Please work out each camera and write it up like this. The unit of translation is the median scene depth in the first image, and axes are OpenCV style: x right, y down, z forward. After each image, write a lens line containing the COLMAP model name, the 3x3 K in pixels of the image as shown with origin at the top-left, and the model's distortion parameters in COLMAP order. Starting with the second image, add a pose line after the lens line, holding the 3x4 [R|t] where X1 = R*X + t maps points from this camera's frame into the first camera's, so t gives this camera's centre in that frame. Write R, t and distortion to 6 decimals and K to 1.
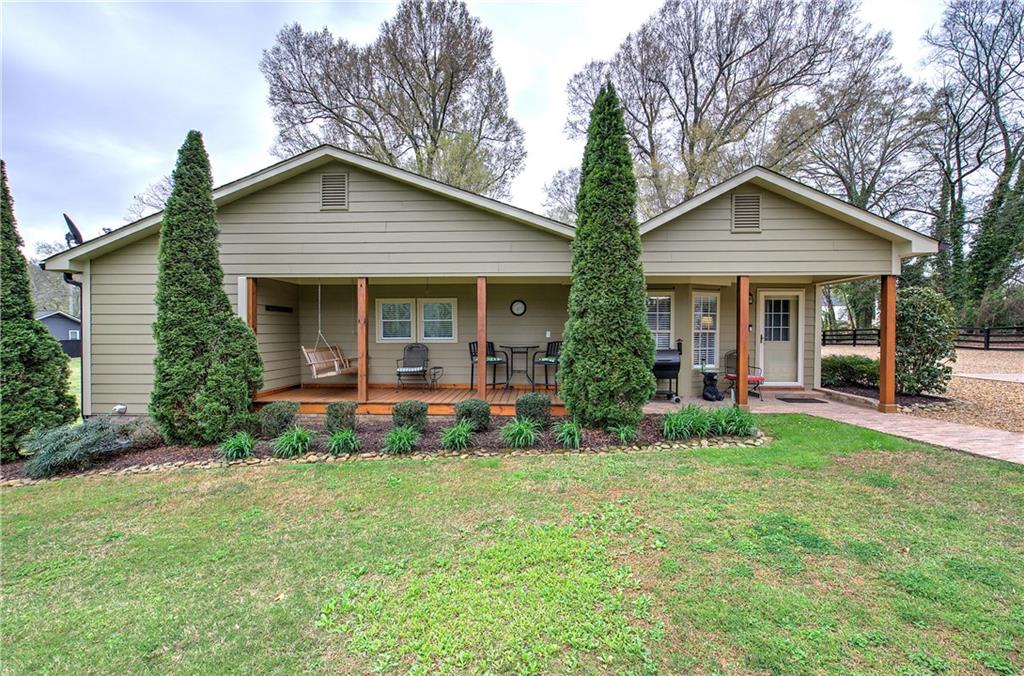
lens RADIAL K [[428.7, 0, 516.0], [0, 428.7, 338.0], [0, 0, 1]] dist [-0.004813, 0.000446]
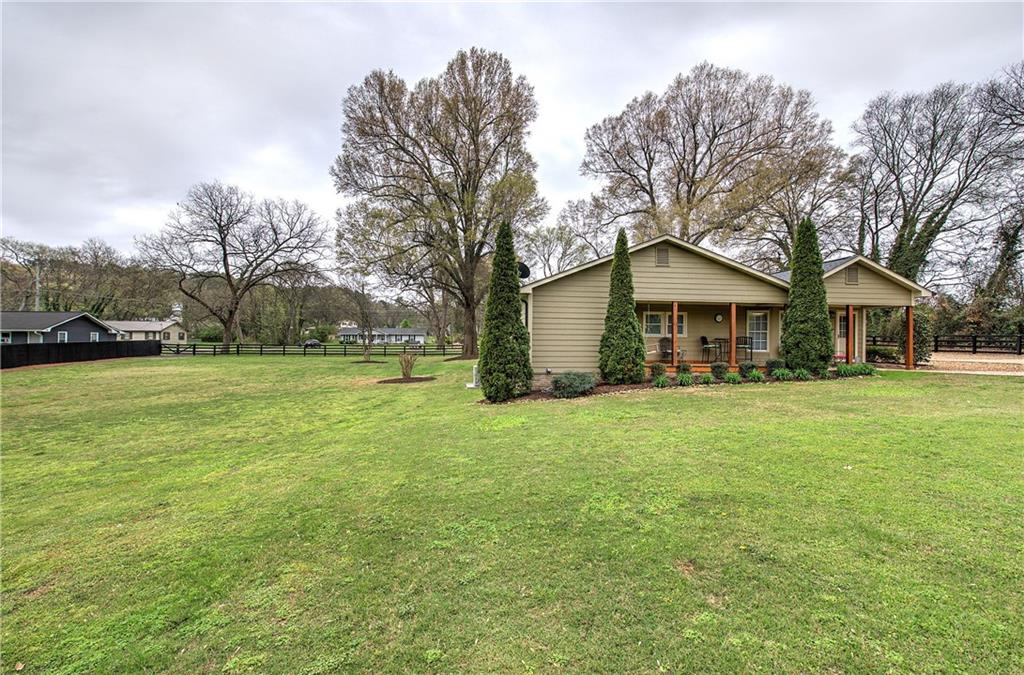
lens RADIAL K [[428.7, 0, 510.7], [0, 428.7, 338.8], [0, 0, 1]] dist [-0.004813, 0.000446]
pose [[0.989162, 0.008978, 0.146551, -0.332238], [-0.006258, 0.999800, -0.019013, 0.016921], [-0.146692, 0.017890, 0.989020, -0.194140]]
